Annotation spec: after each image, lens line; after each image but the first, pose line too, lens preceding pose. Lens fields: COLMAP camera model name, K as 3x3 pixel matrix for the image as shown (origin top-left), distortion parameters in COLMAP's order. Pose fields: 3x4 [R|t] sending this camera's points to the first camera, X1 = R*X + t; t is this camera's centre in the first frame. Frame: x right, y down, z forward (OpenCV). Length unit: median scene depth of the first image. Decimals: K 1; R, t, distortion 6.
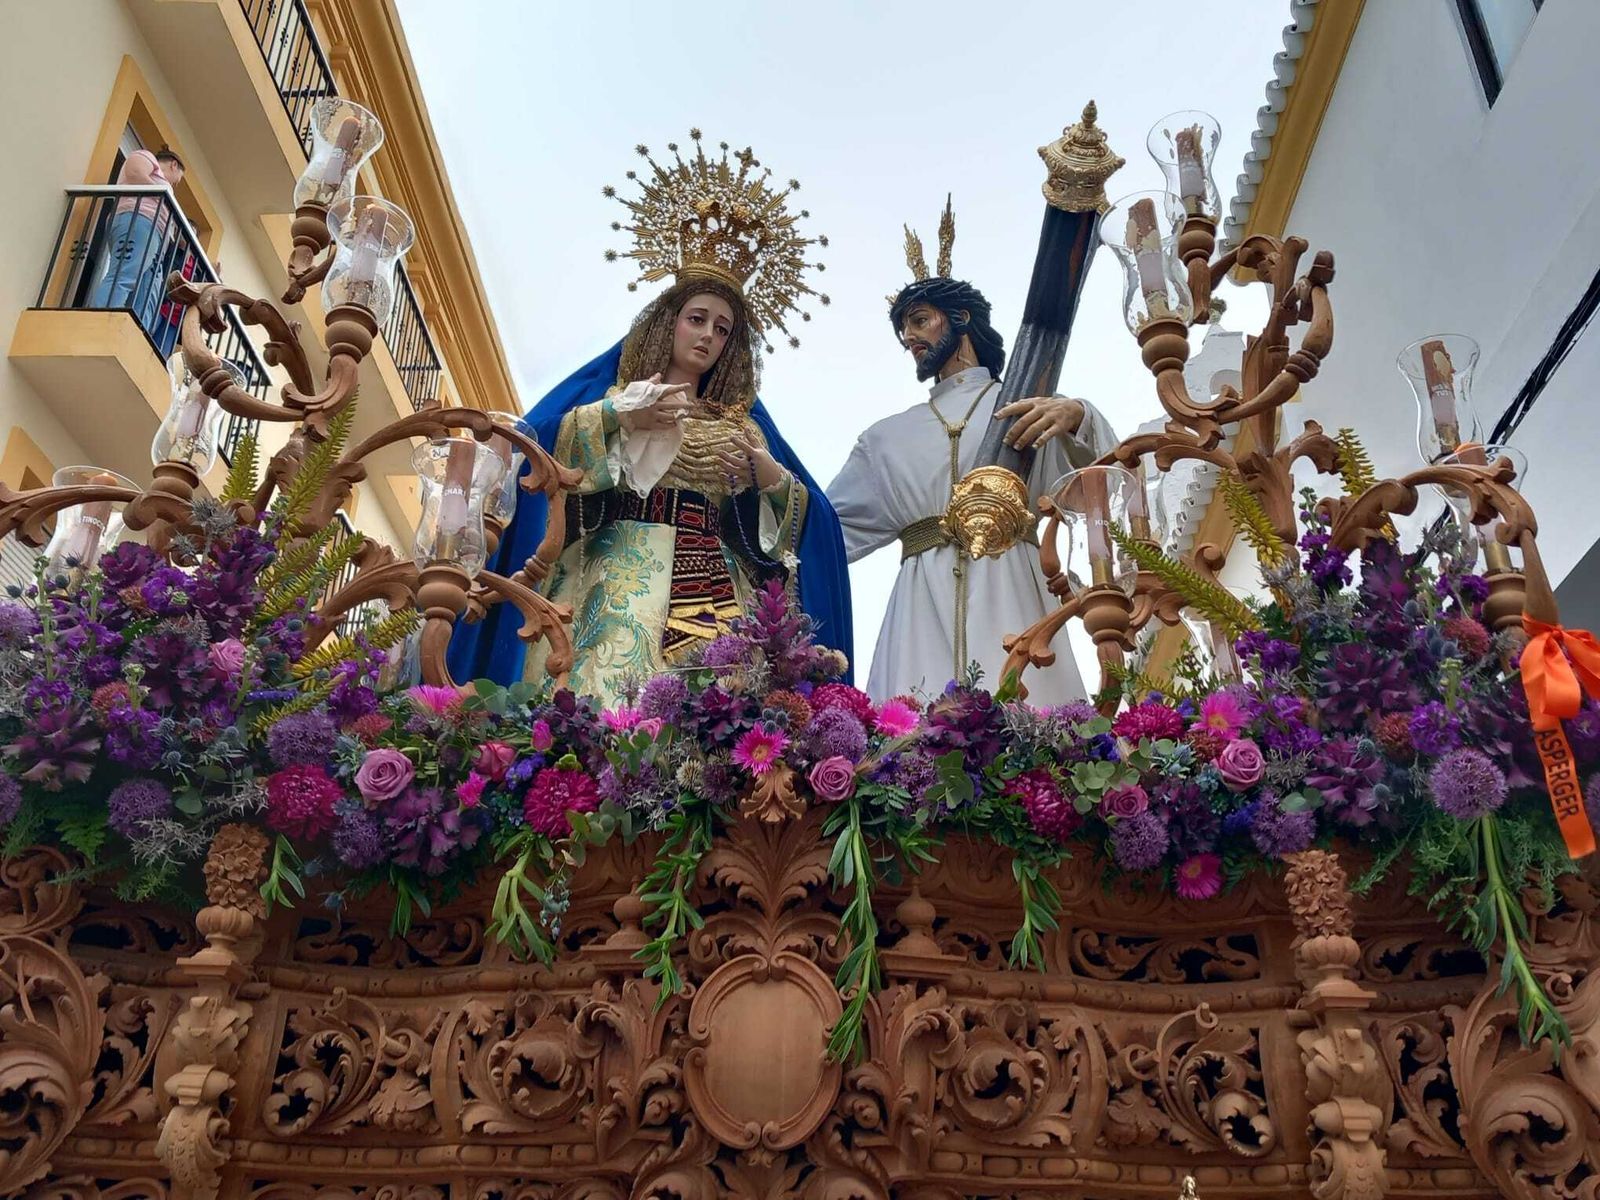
lens RADIAL K [[1384.3, 0, 813.7], [0, 1384.3, 596.8], [0, 0, 1]] dist [0.099742, -0.182641]
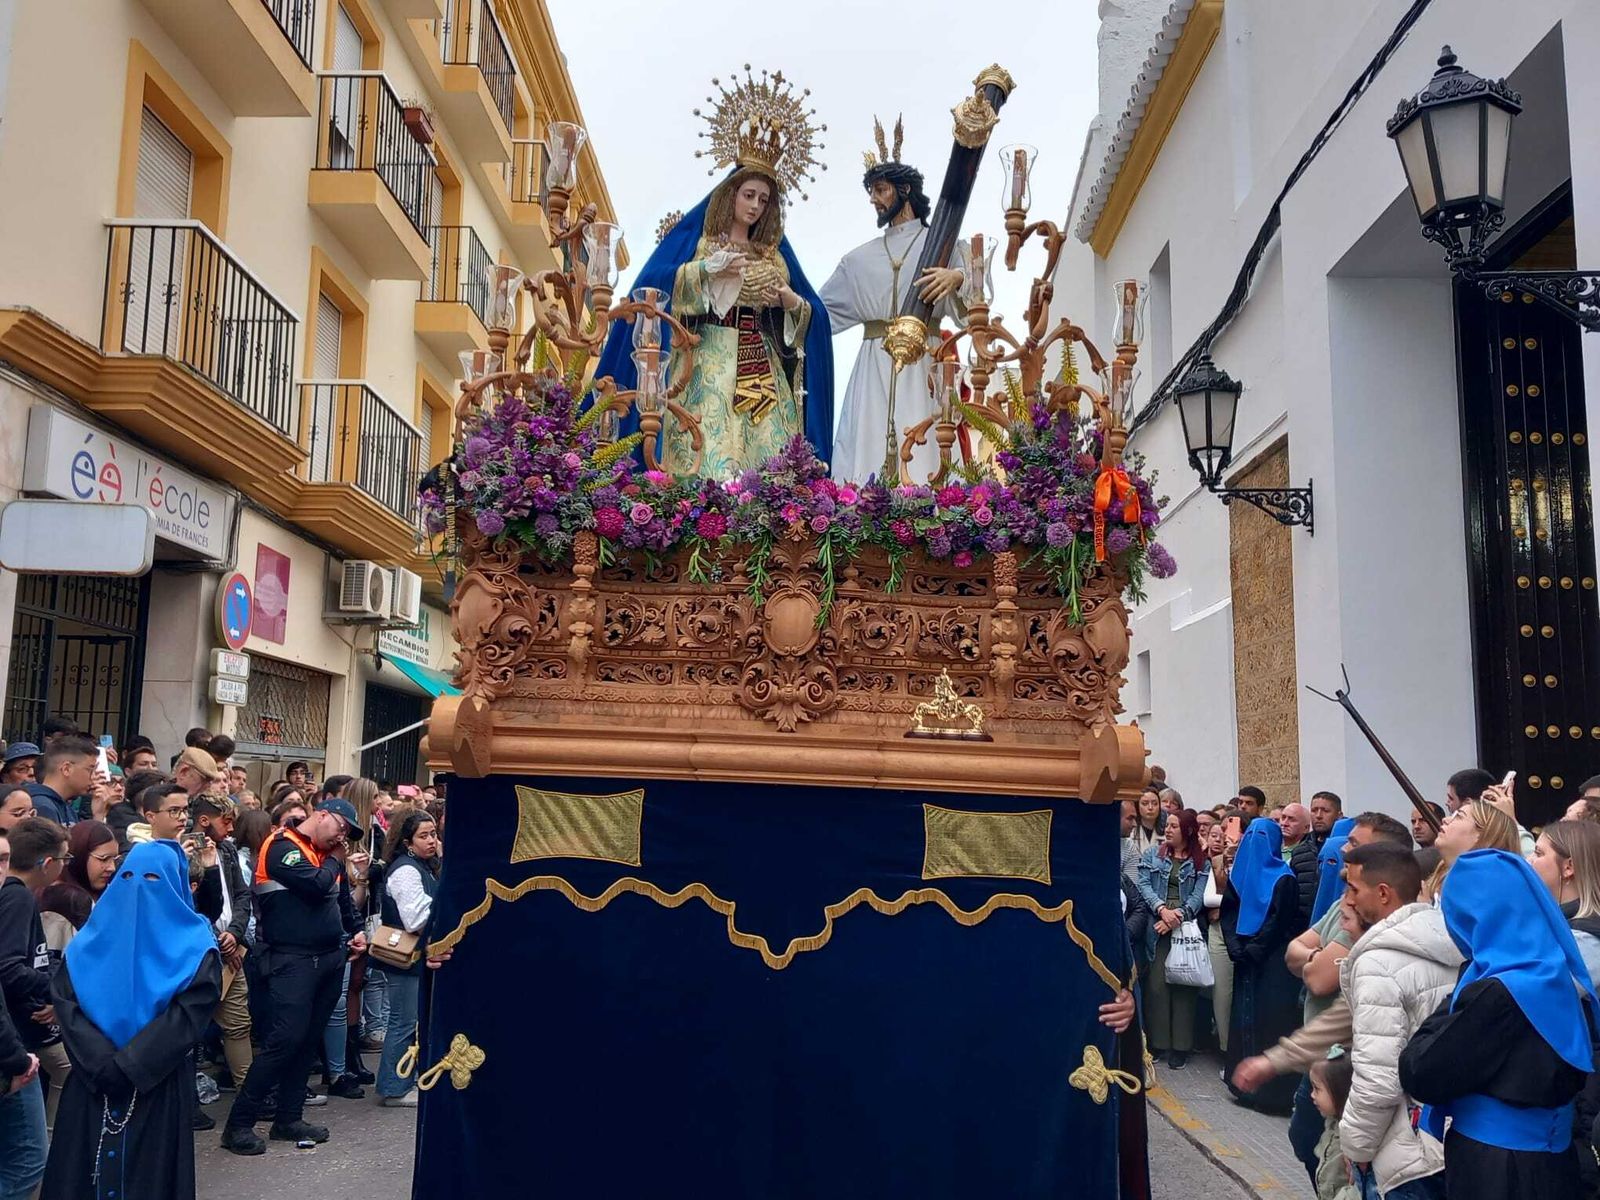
lens RADIAL K [[1488.3, 0, 804.8], [0, 1488.3, 571.8], [0, 0, 1]] dist [0.134213, -0.190573]
pose [[0.999700, 0.023311, 0.007546, -0.032110], [-0.024474, 0.935242, 0.353162, -0.740362], [0.001175, -0.353241, 0.935532, -1.568385]]
